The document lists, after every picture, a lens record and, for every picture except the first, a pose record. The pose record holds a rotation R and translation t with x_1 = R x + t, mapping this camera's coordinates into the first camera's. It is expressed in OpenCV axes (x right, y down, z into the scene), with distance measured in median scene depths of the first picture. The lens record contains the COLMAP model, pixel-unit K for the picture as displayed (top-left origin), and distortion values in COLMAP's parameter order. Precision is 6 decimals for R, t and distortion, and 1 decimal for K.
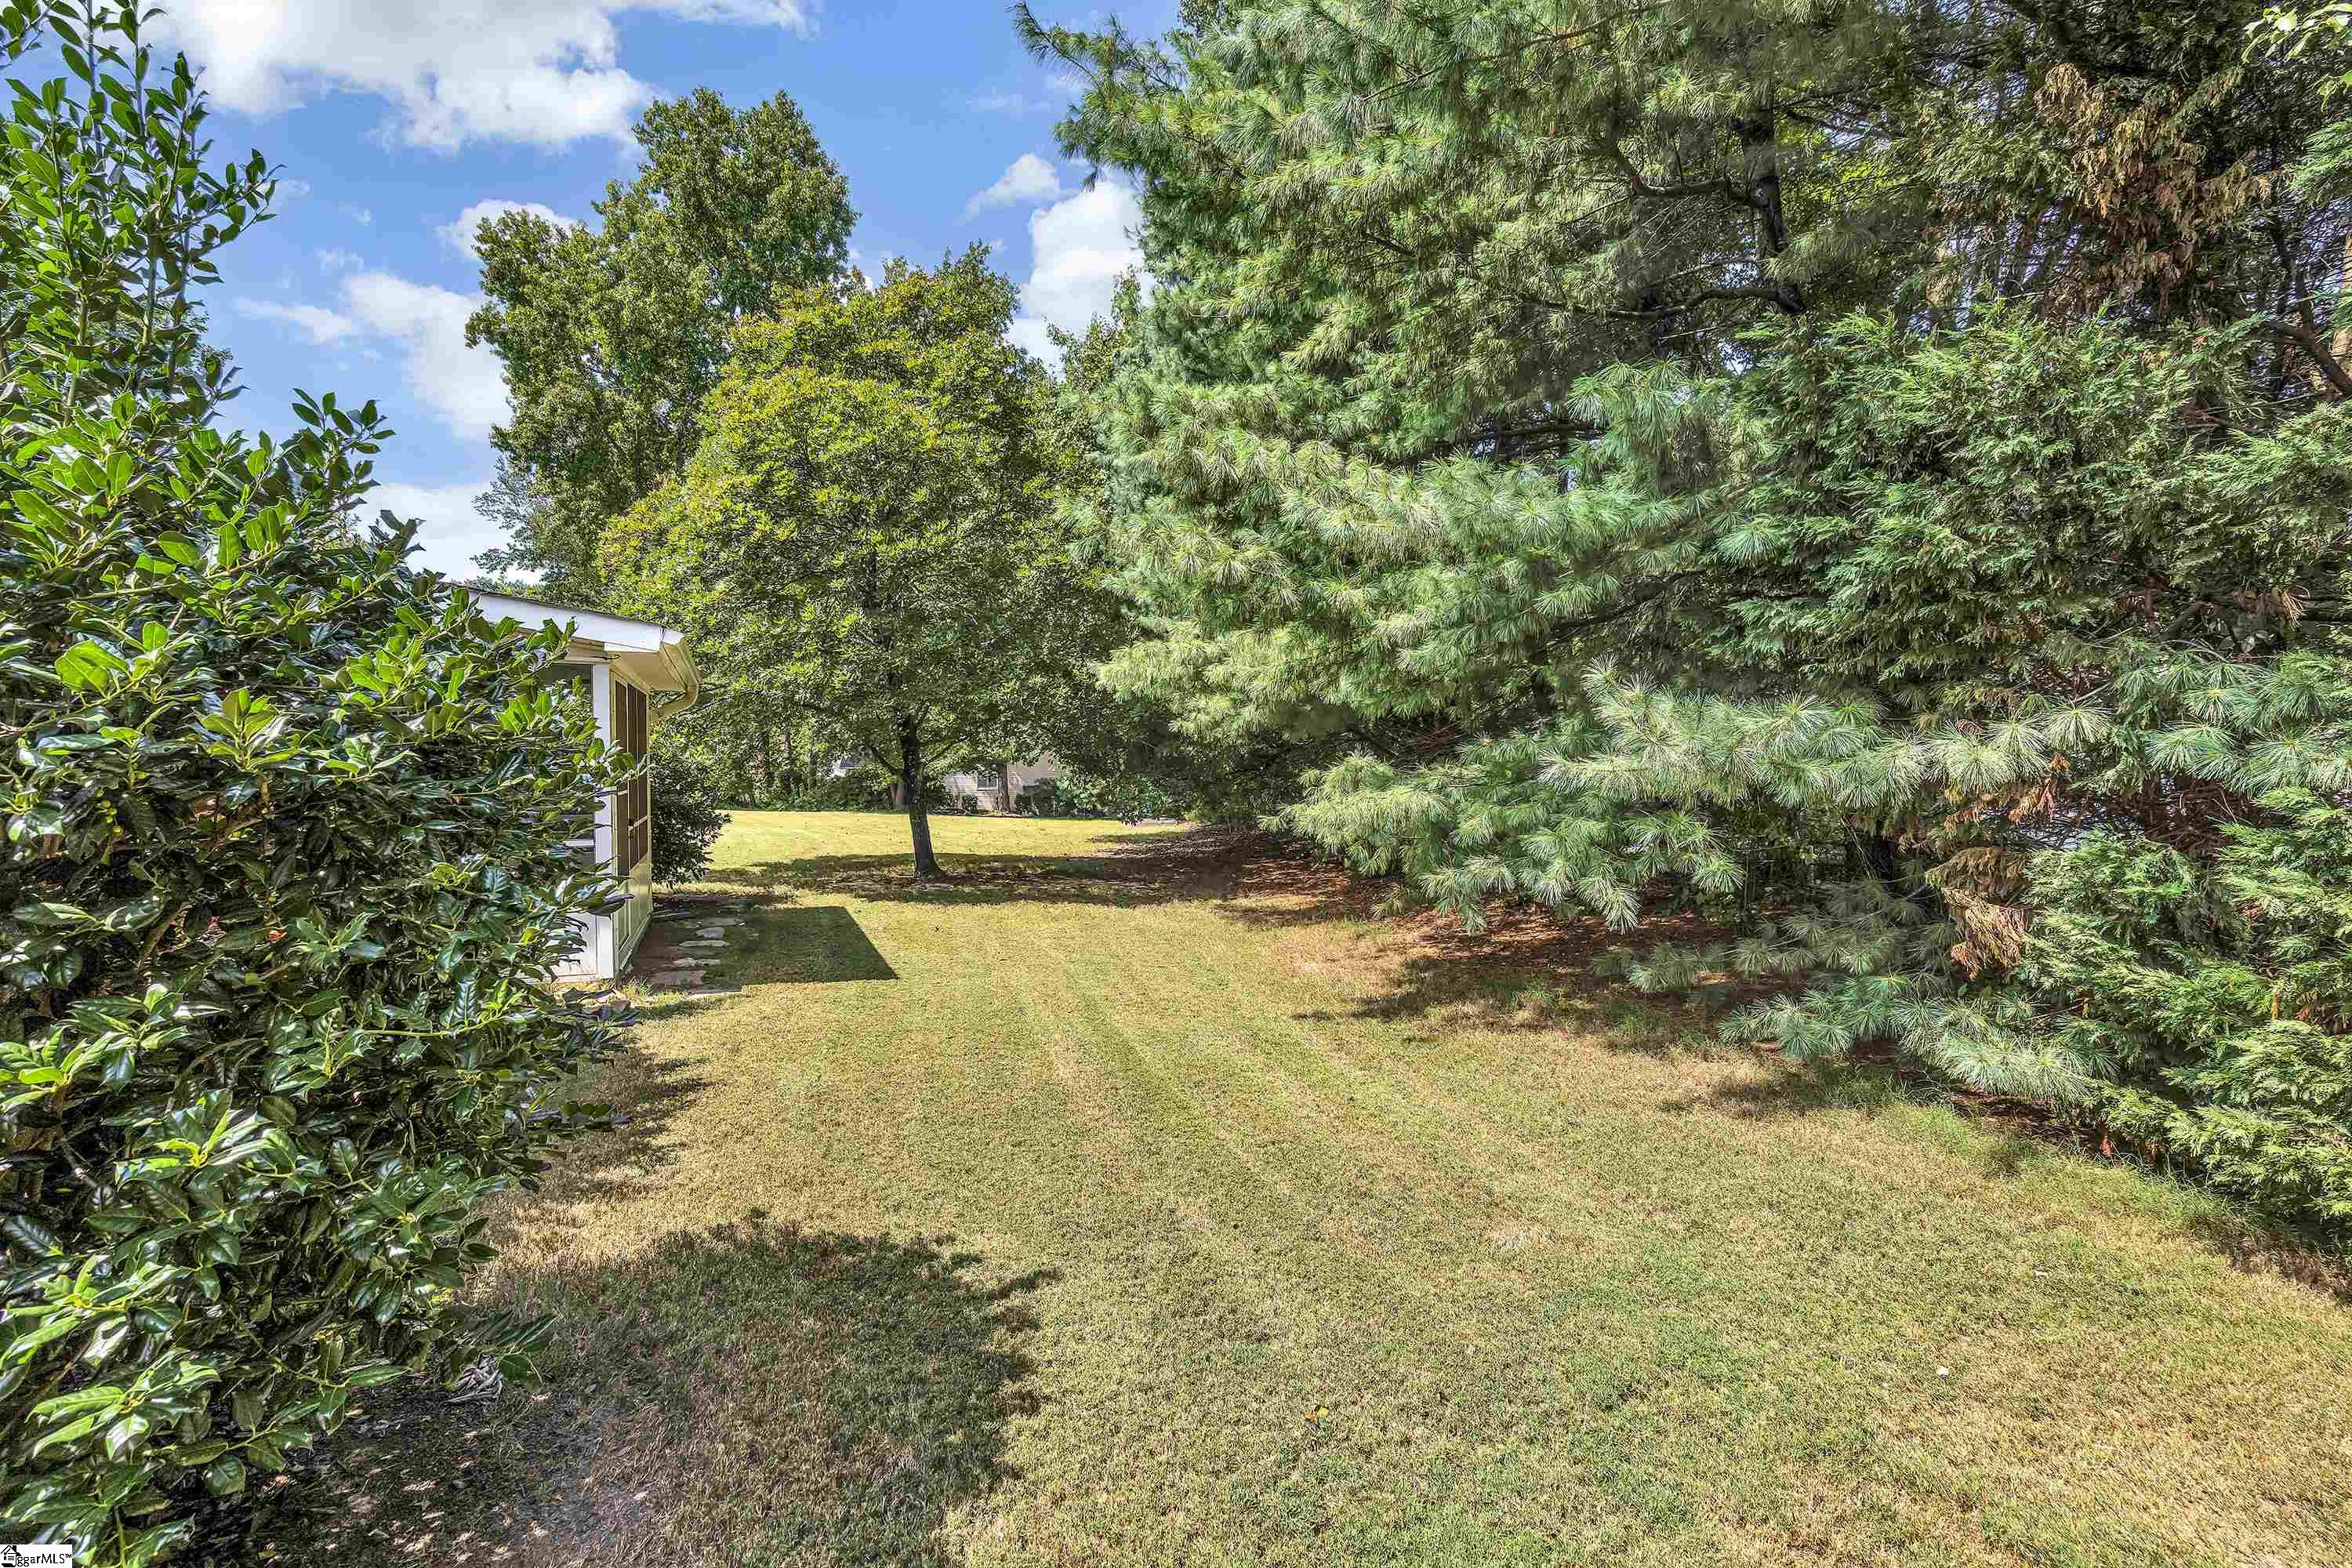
lens RADIAL K [[1050.0, 0, 1176.0], [0, 1050.0, 784.0], [0, 0, 1]] dist [-0.012769, -0.000199]
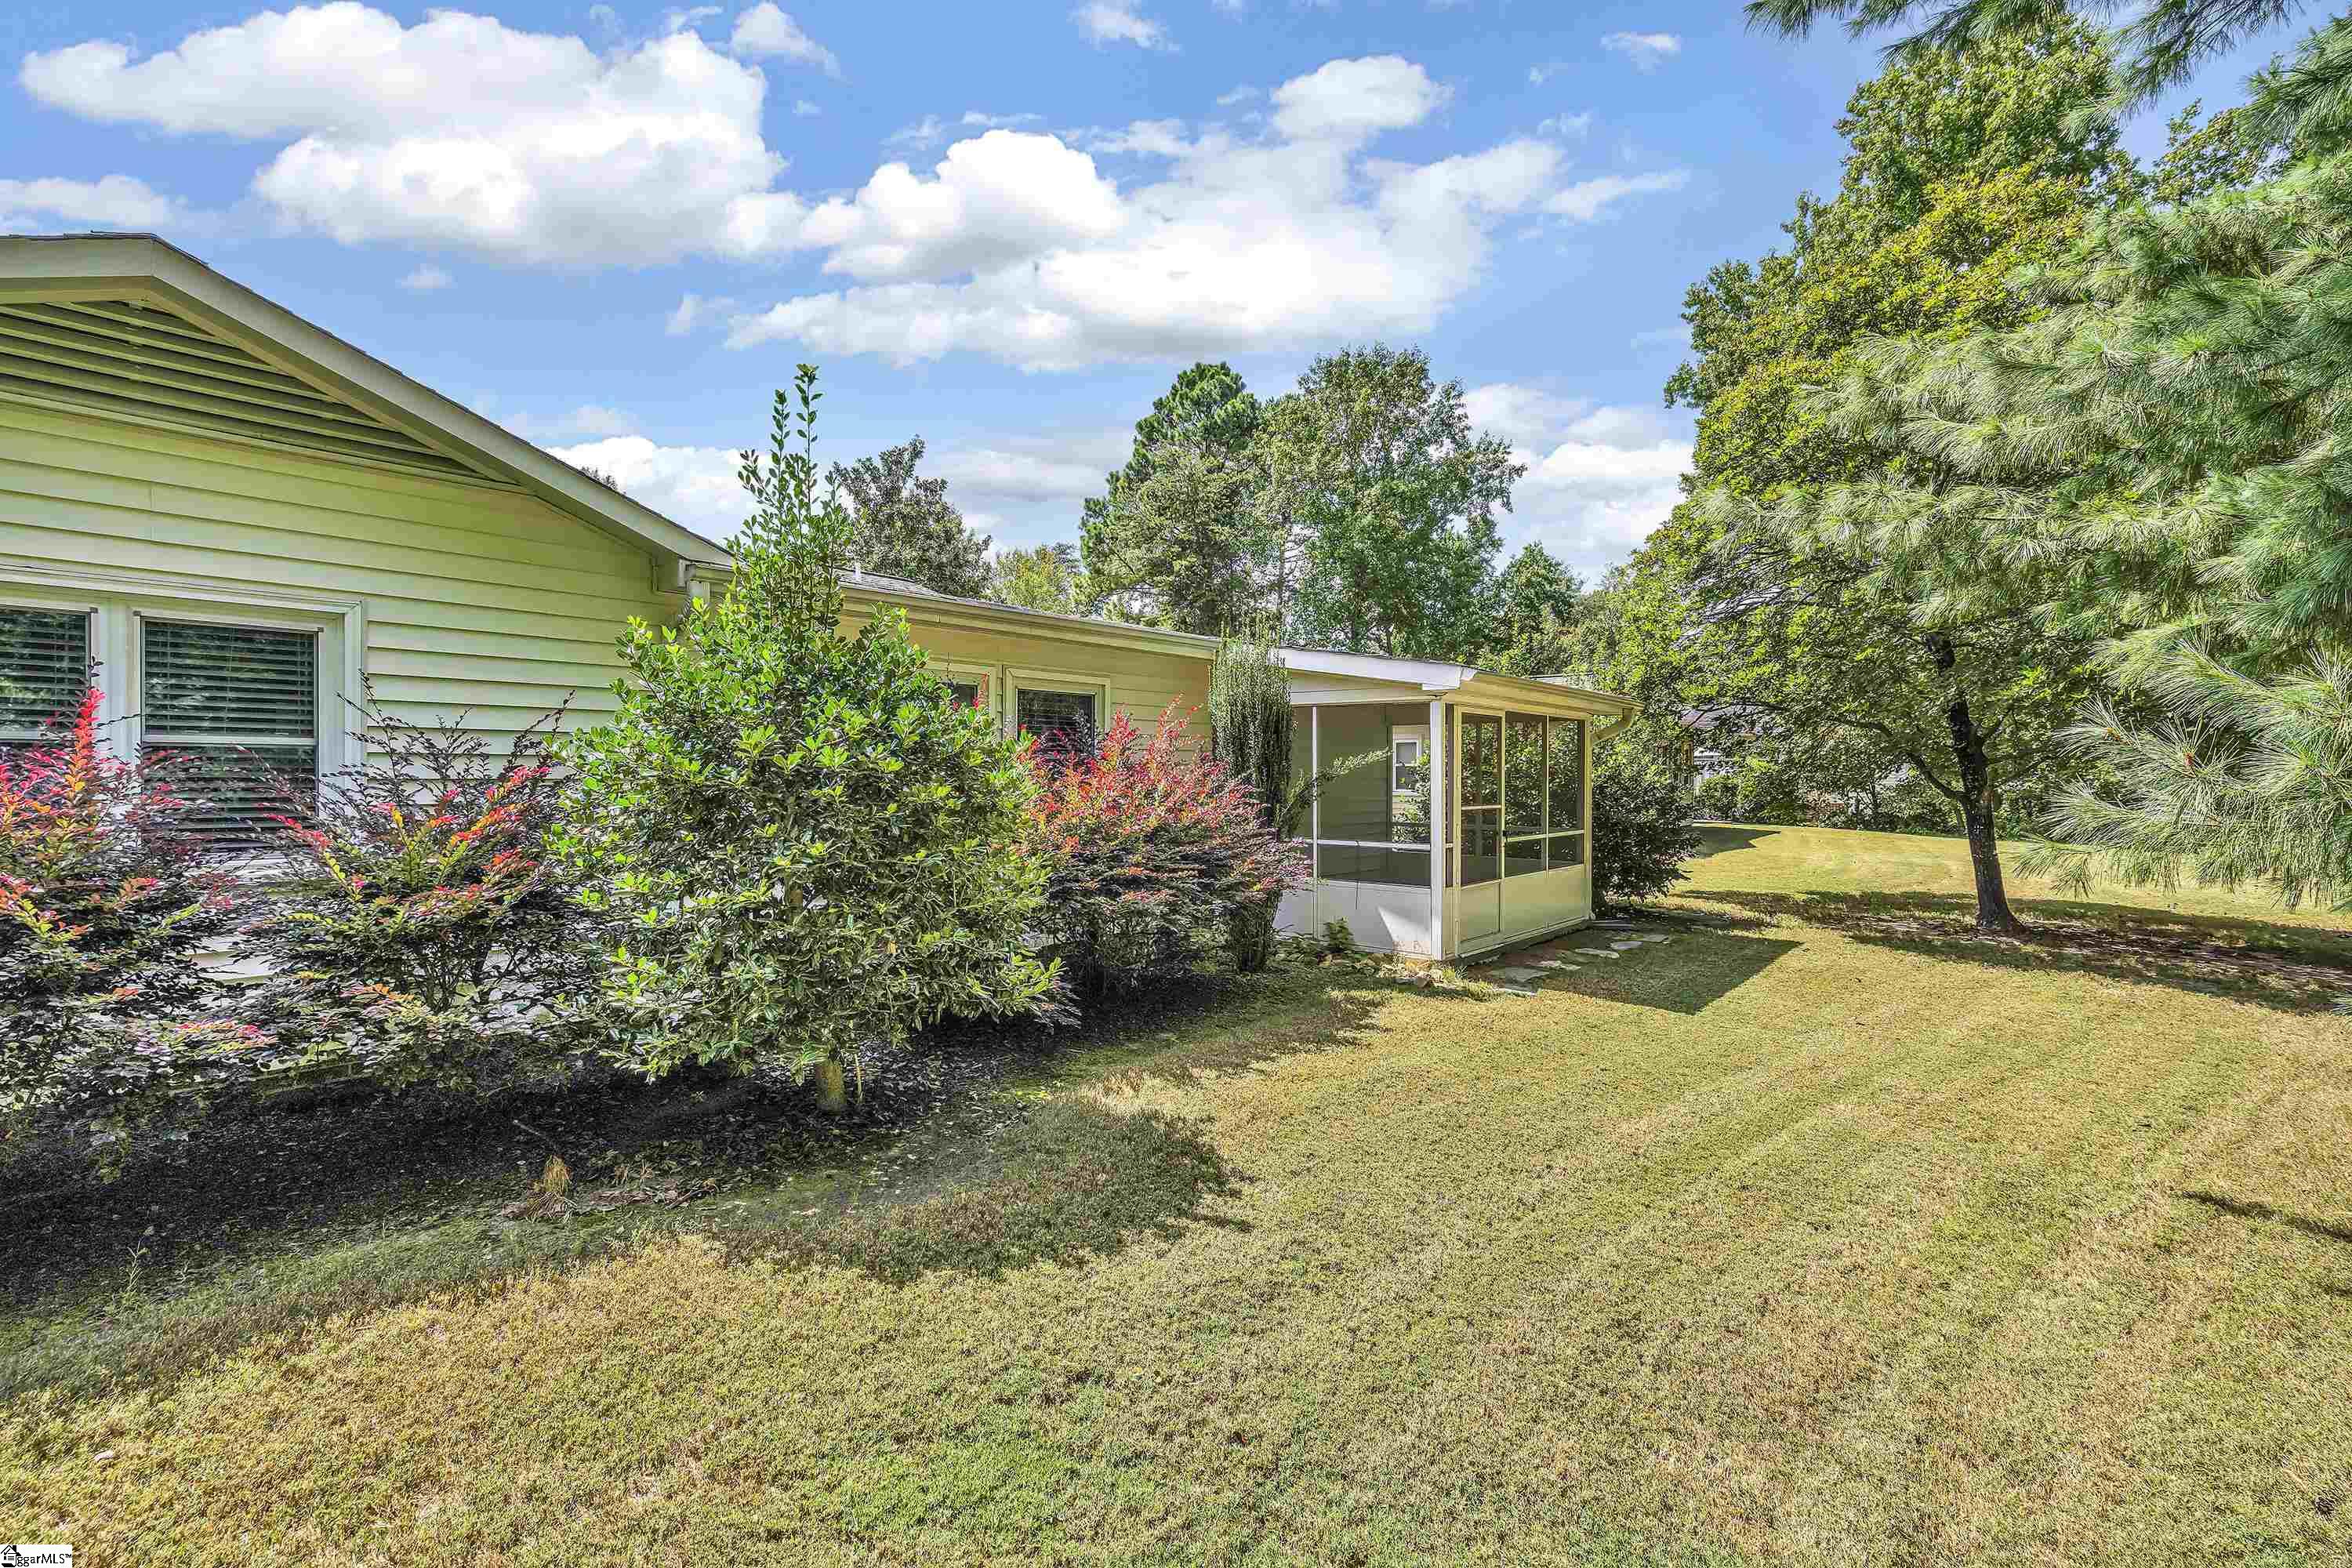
lens RADIAL K [[1050.0, 0, 1176.0], [0, 1050.0, 784.0], [0, 0, 1]] dist [-0.012769, -0.000199]
pose [[0.407953, 0.001922, -0.913001, 0.451429], [-0.015024, 0.999877, -0.004608, -0.007173], [0.912879, 0.015597, 0.407932, 0.223631]]
